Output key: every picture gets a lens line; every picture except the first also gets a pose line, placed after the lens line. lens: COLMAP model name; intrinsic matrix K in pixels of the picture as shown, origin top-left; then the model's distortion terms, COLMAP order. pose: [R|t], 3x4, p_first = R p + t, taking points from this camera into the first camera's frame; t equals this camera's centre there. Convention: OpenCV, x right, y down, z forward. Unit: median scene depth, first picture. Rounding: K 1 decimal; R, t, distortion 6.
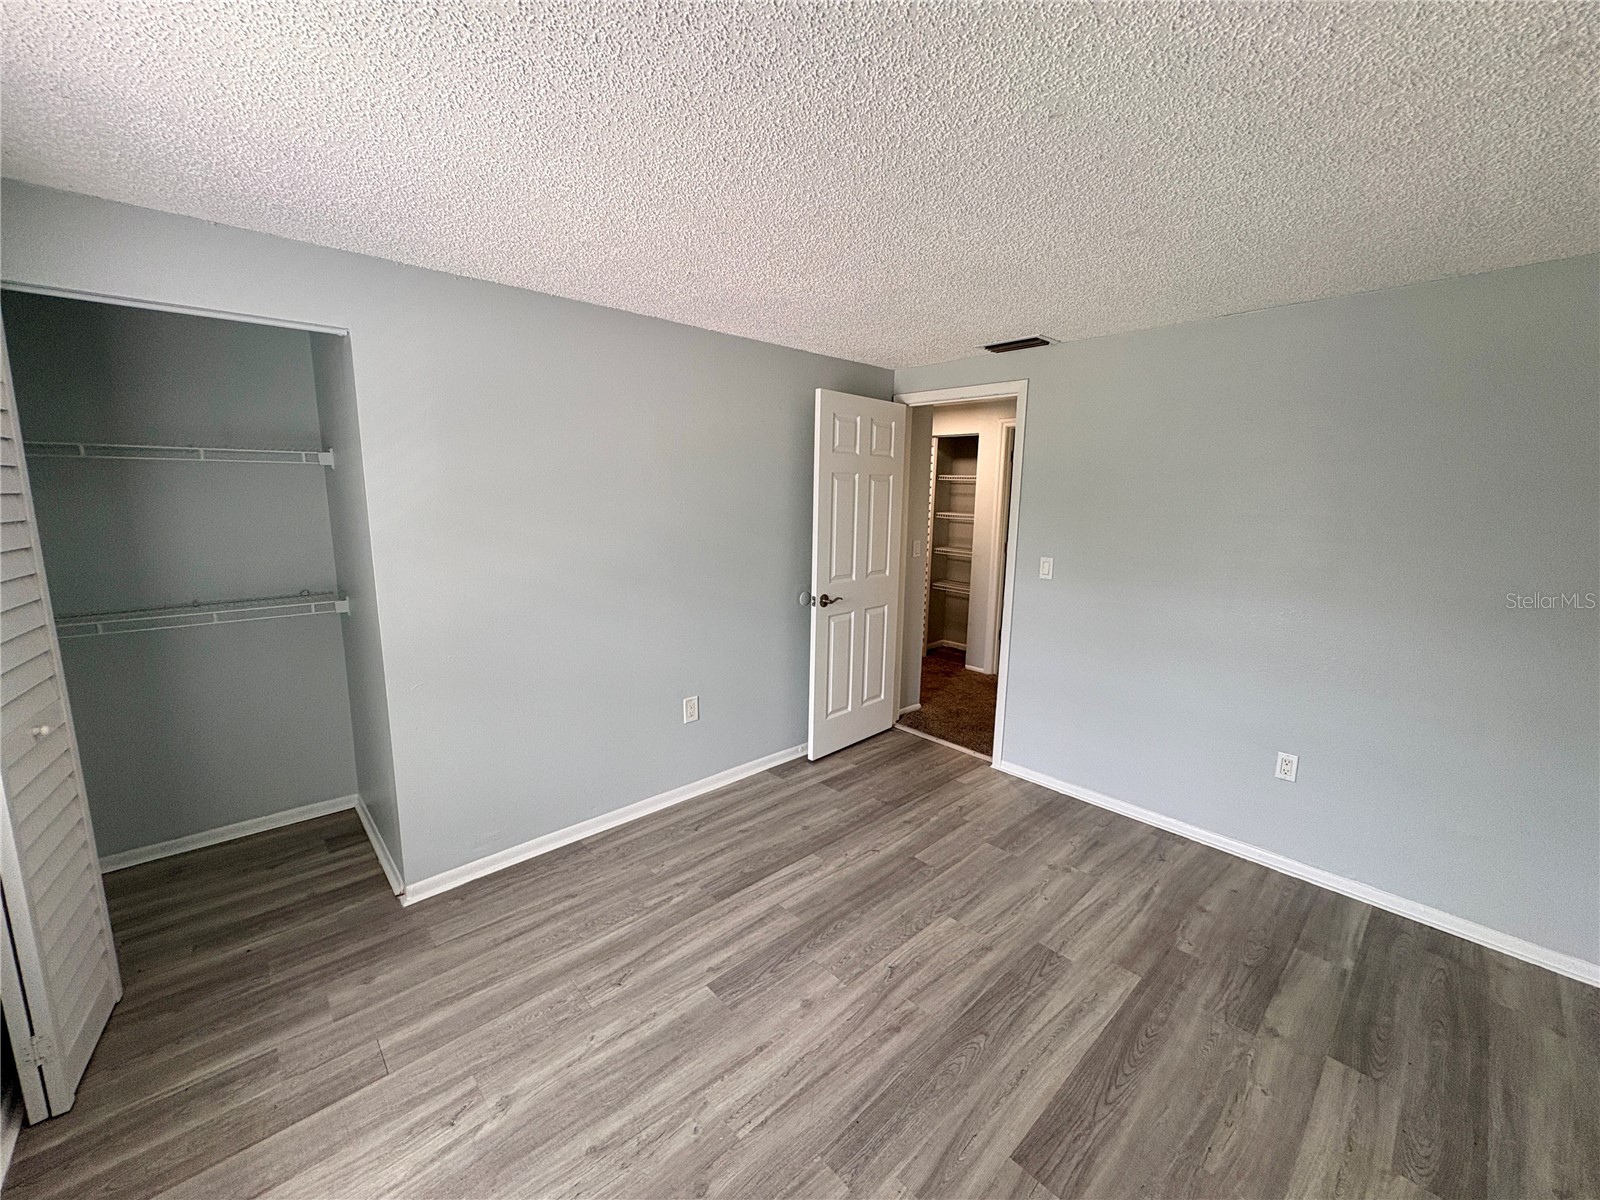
lens RADIAL K [[636.4, 0, 799.7], [0, 636.4, 596.0], [0, 0, 1]] dist [0.001272, 0.000159]
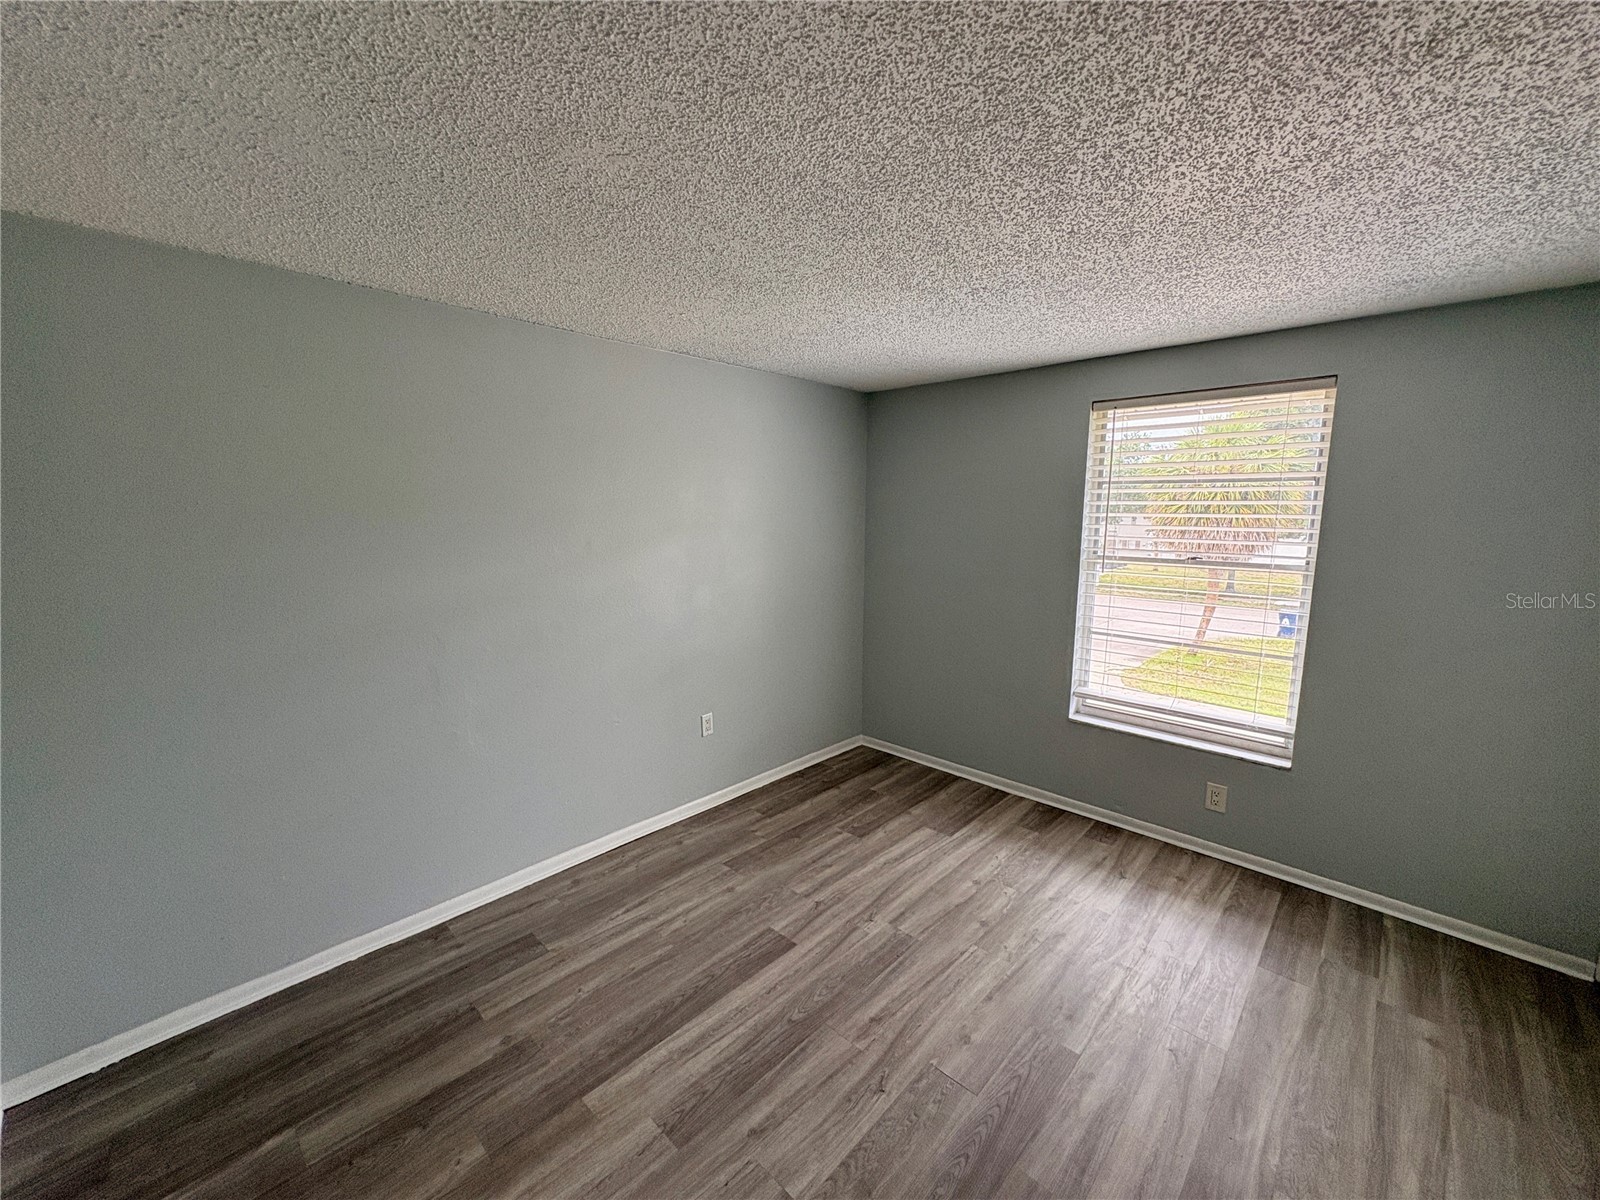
lens RADIAL K [[636.4, 0, 799.7], [0, 636.4, 596.0], [0, 0, 1]] dist [0.001272, 0.000159]
pose [[-0.997974, -0.003741, -0.063508, 0.336953], [-0.022857, 0.952700, 0.303051, -0.306102], [0.059370, 0.303889, -0.950856, 1.745810]]
